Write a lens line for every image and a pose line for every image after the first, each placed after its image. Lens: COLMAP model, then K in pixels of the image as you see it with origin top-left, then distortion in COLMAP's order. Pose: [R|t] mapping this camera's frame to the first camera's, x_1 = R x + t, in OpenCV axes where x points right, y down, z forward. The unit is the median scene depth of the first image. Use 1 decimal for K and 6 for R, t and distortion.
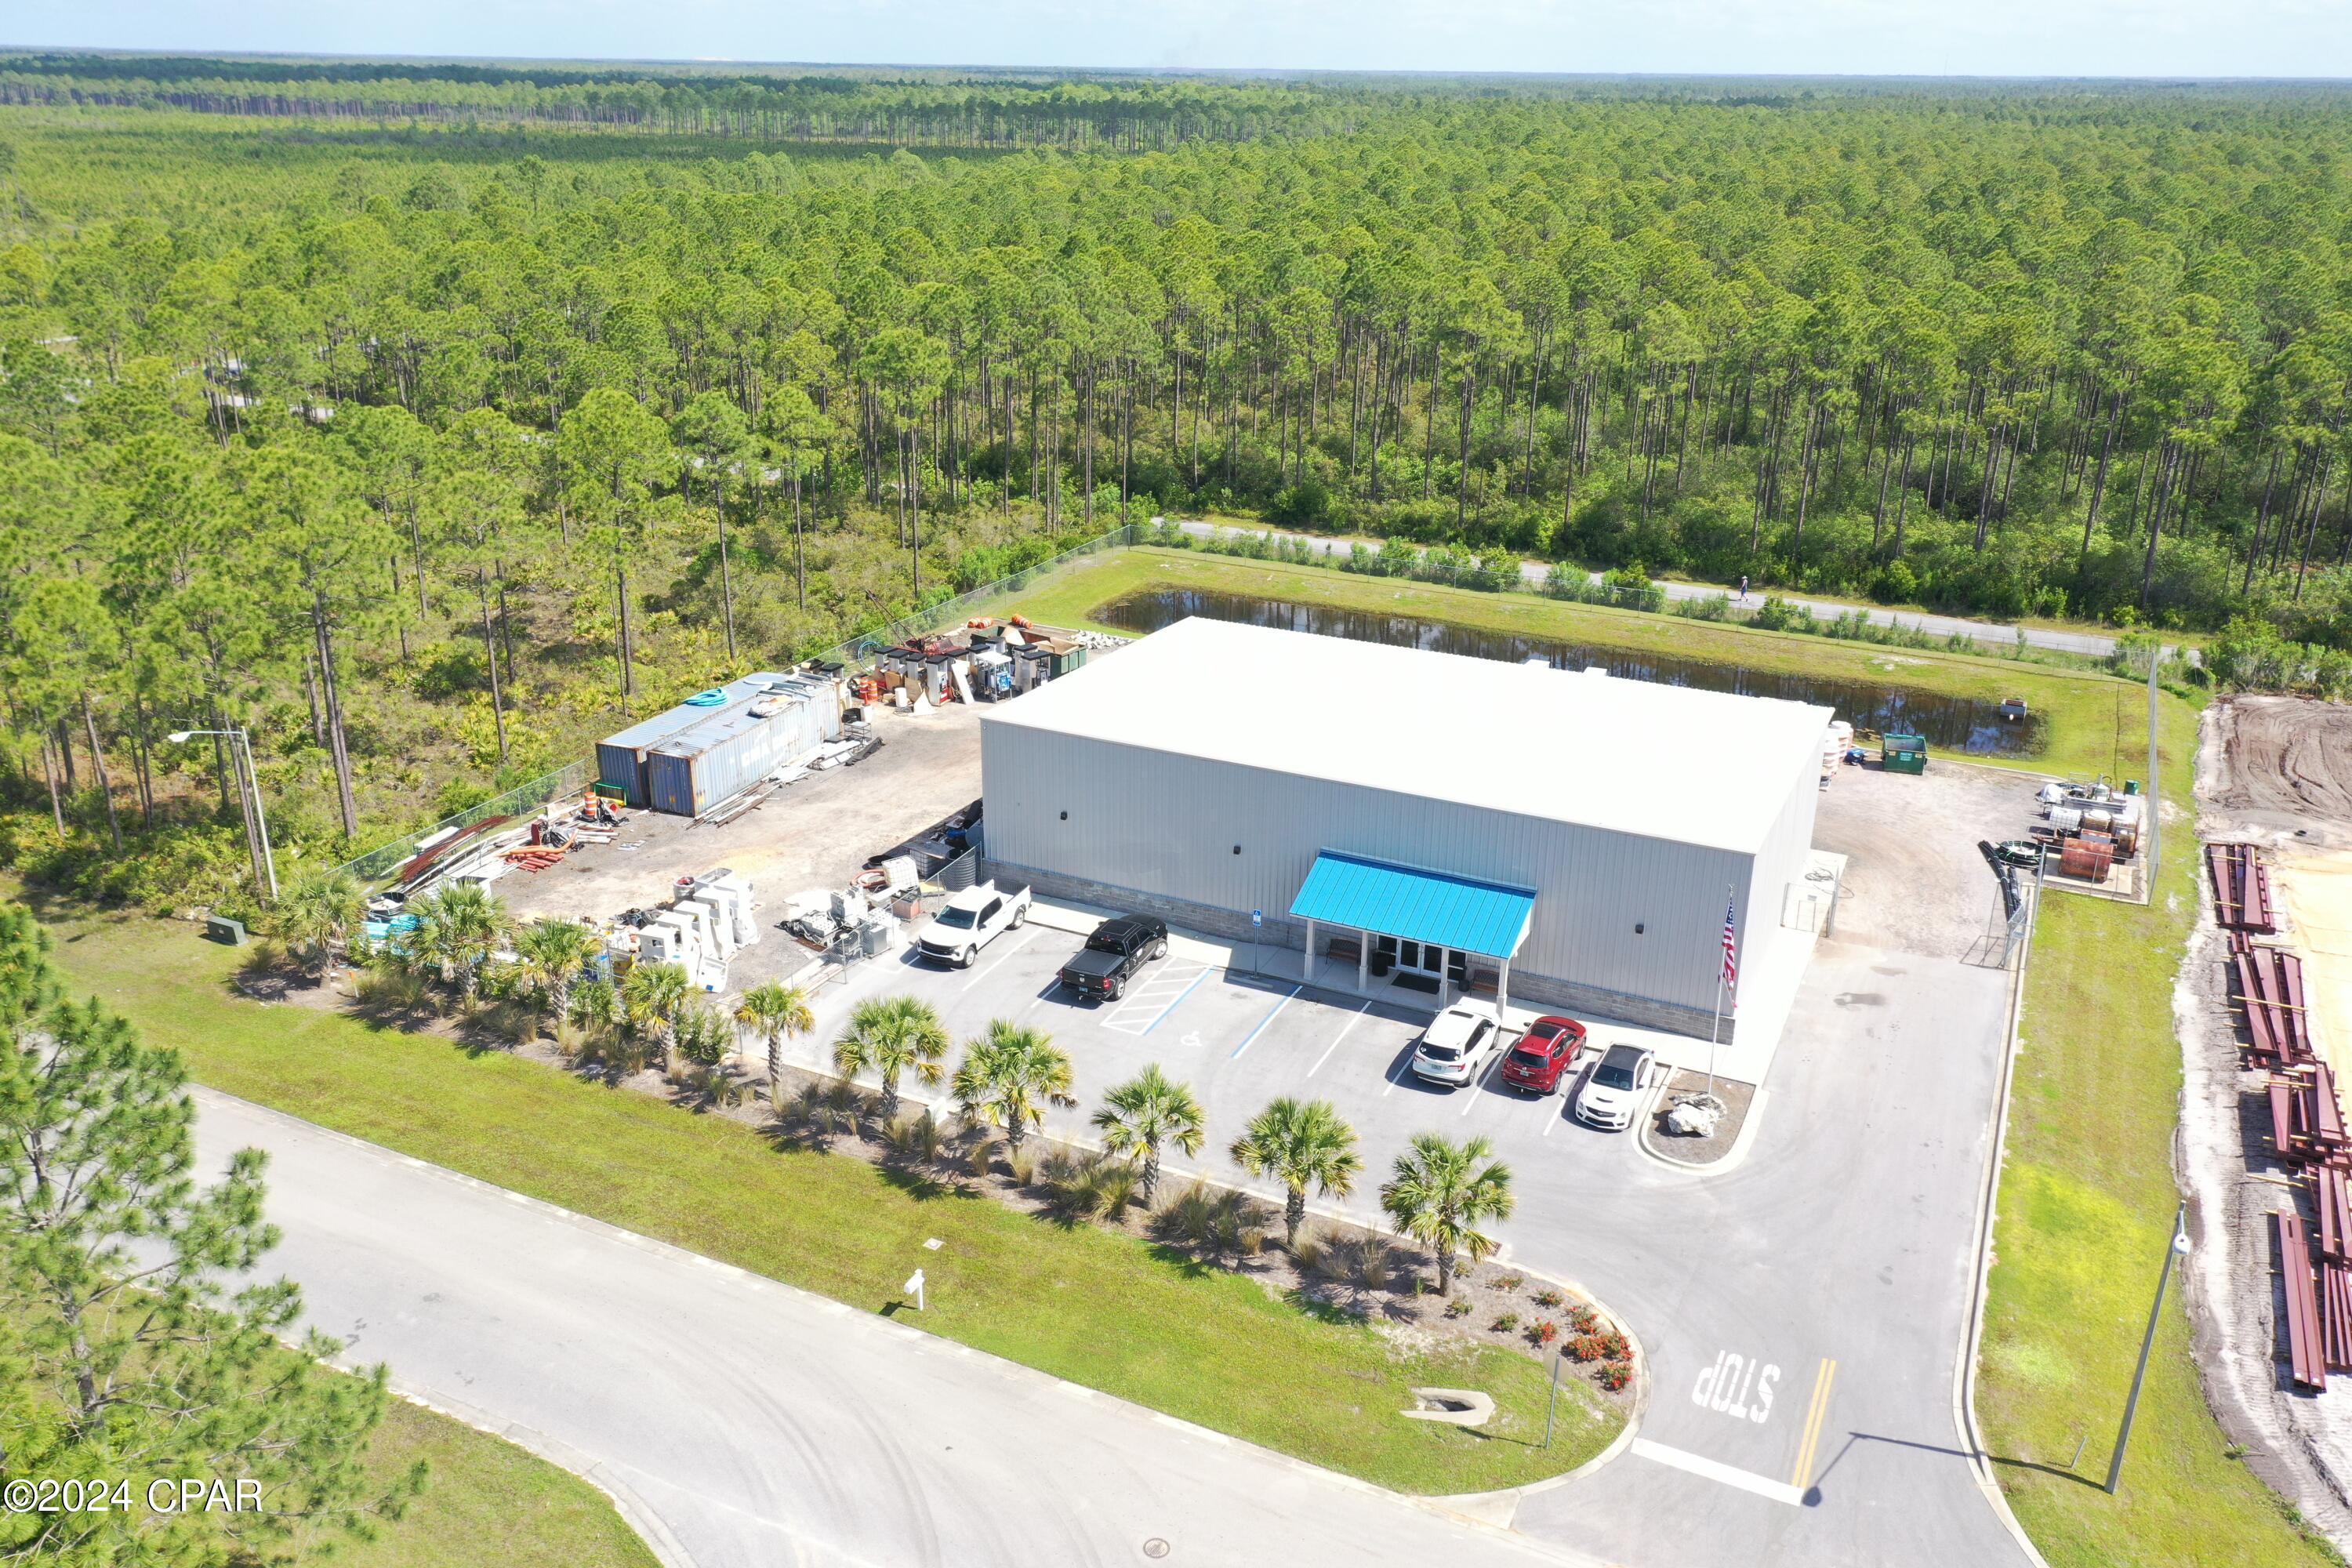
lens RADIAL K [[1857.6, 0, 1176.0], [0, 1857.6, 784.0], [0, 0, 1]] dist [0.006632, 0.011004]
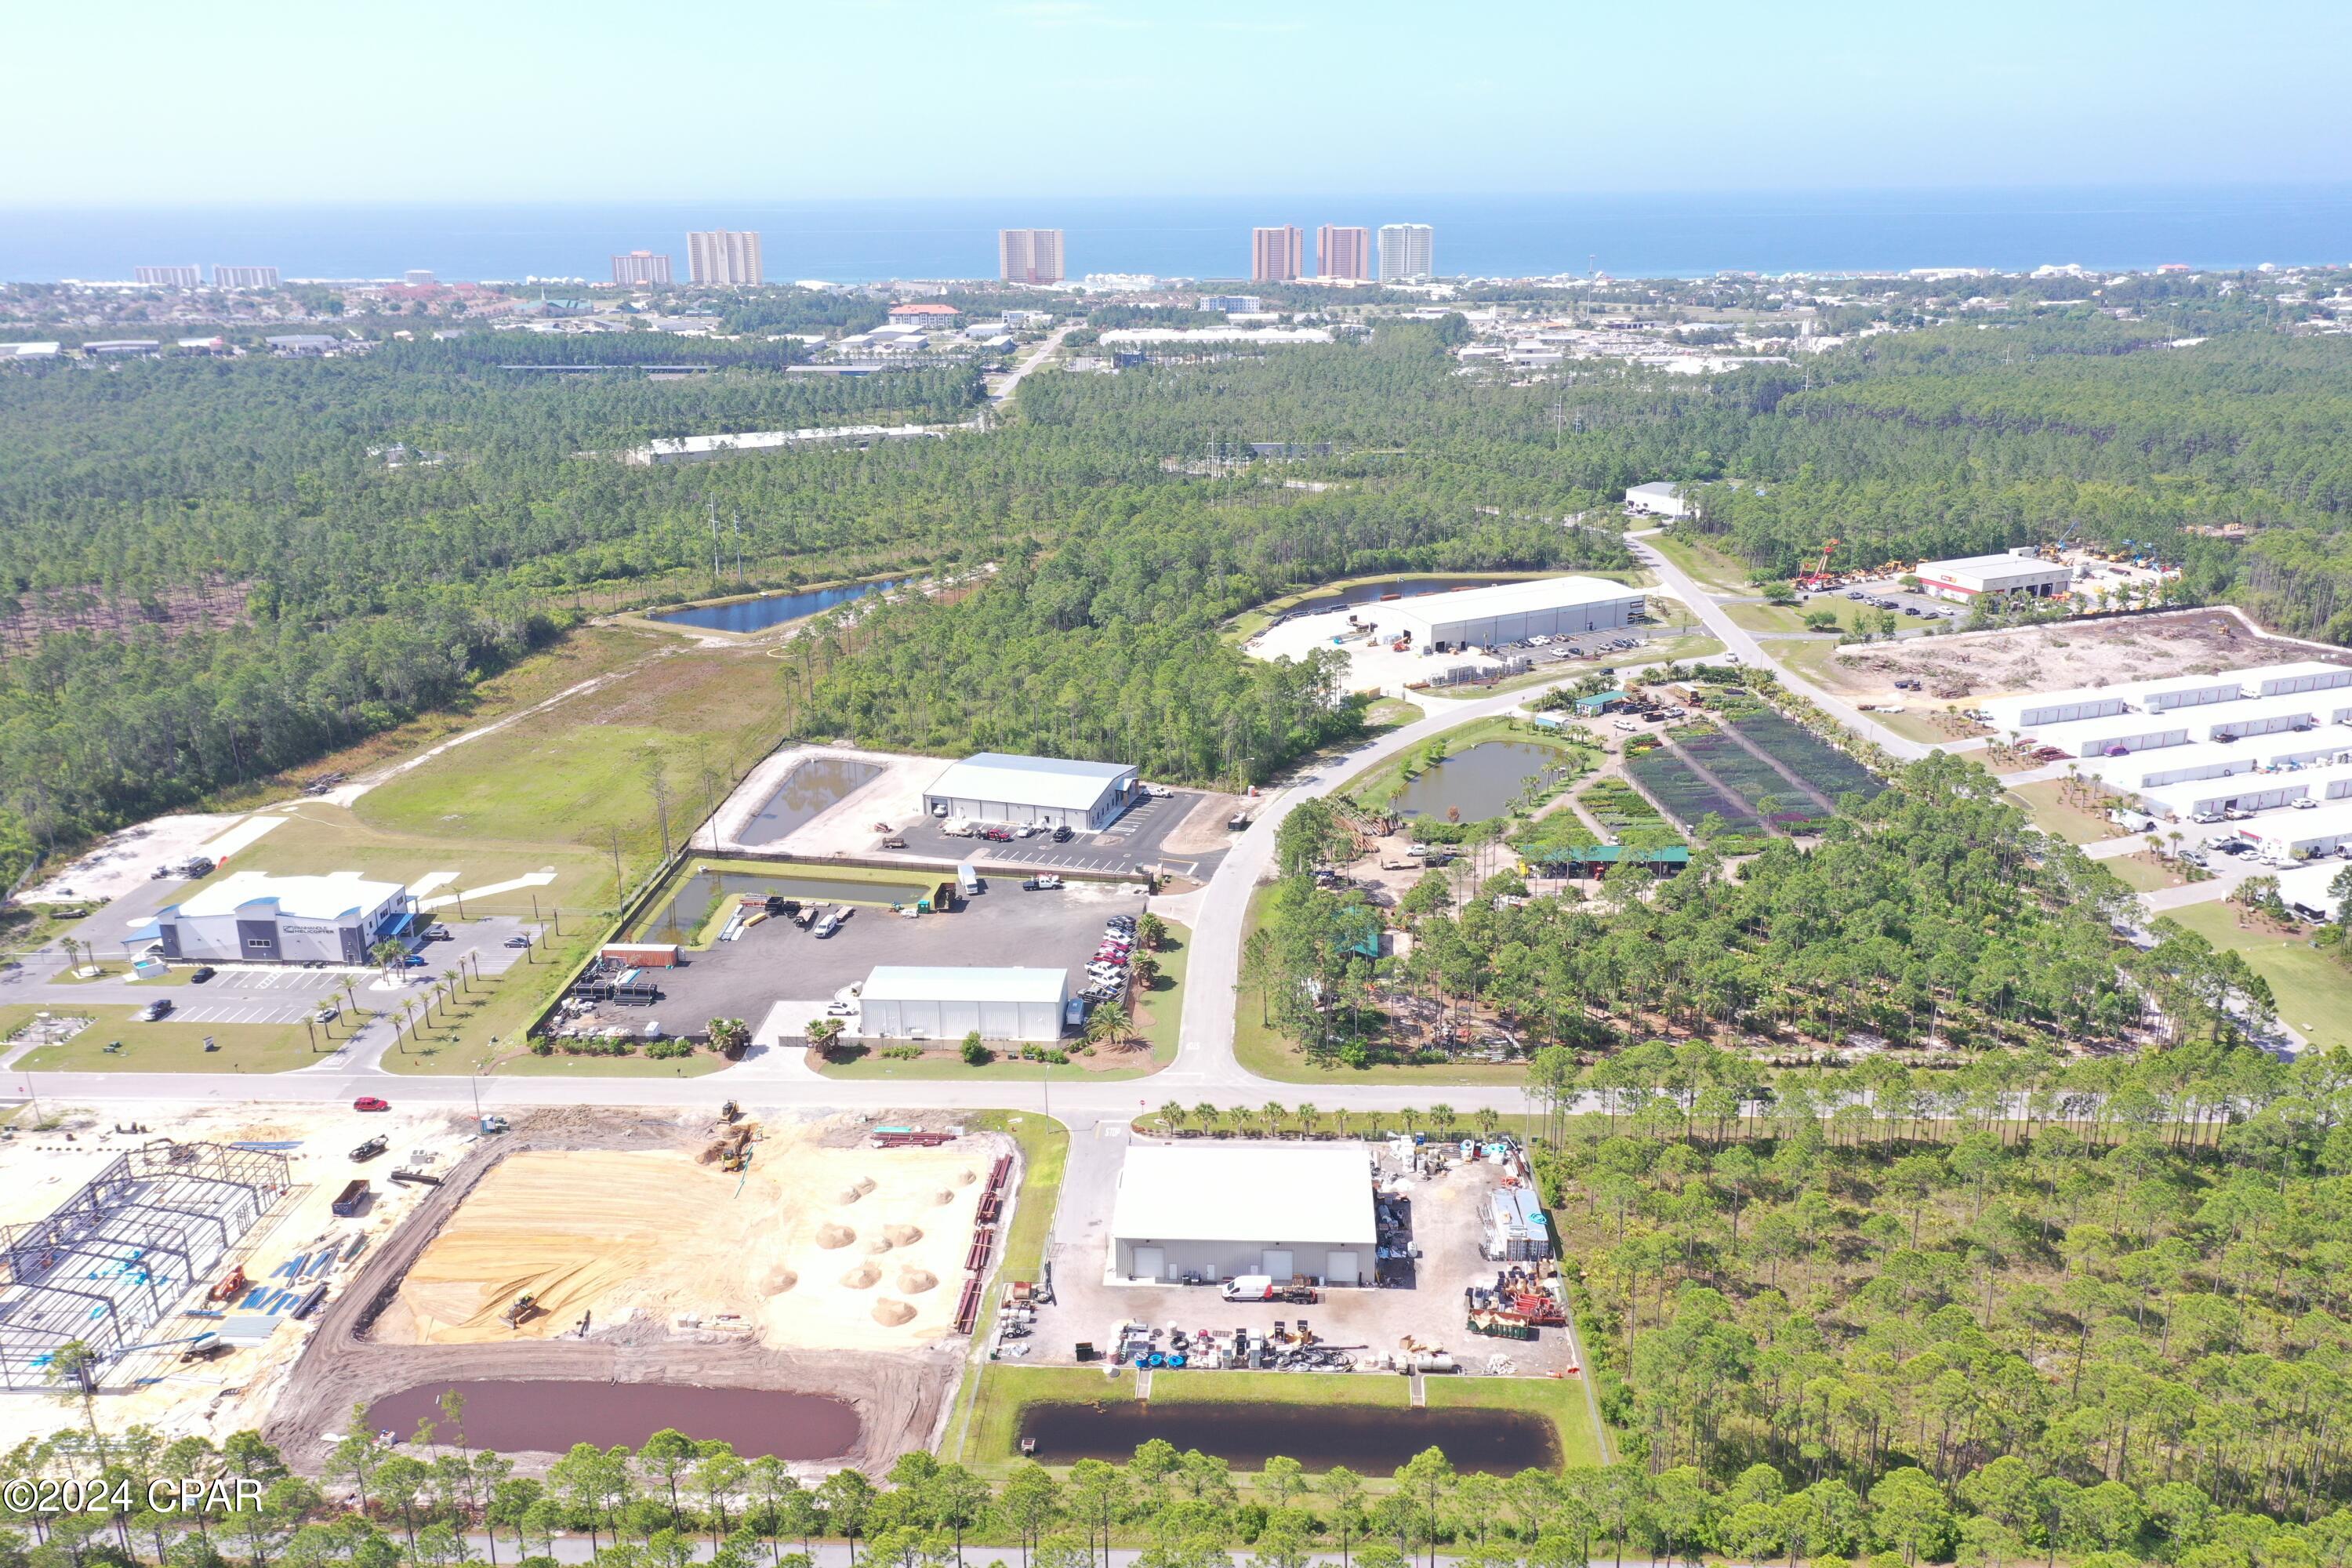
lens RADIAL K [[1857.6, 0, 1176.0], [0, 1857.6, 784.0], [0, 0, 1]] dist [0.006632, 0.011004]
pose [[-0.921347, 0.116734, -0.370800, 1.179323], [-0.142665, 0.785757, 0.601857, -2.169044], [0.361616, 0.607420, -0.707301, 2.505457]]
